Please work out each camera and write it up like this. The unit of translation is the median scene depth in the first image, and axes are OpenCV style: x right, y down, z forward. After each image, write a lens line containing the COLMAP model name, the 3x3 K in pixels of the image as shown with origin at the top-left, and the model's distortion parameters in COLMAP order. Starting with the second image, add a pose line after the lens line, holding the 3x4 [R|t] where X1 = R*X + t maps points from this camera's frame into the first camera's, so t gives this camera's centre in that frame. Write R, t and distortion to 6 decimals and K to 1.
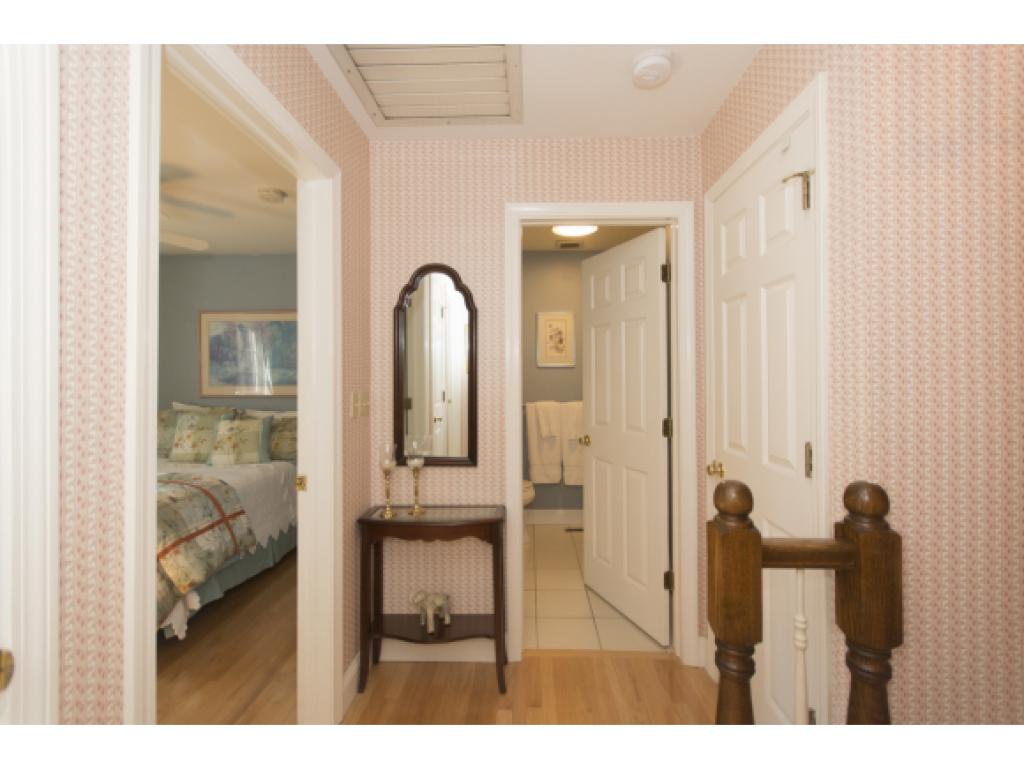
lens RADIAL K [[452.4, 0, 523.2], [0, 452.4, 372.8], [0, 0, 1]] dist [0.000630, -0.000070]
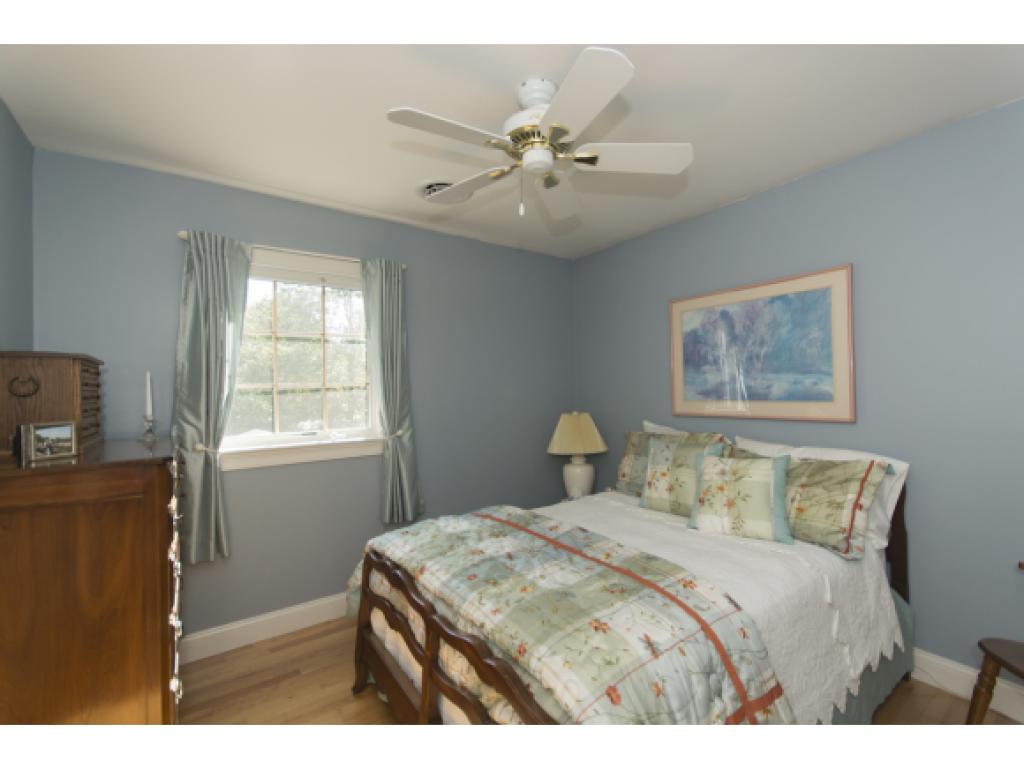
lens RADIAL K [[452.4, 0, 523.2], [0, 452.4, 372.8], [0, 0, 1]] dist [0.000630, -0.000070]
pose [[0.610566, -0.034427, -0.791217, -0.305392], [0.016184, 0.999388, -0.030996, 0.002860], [0.791800, 0.006120, 0.610749, 0.390672]]
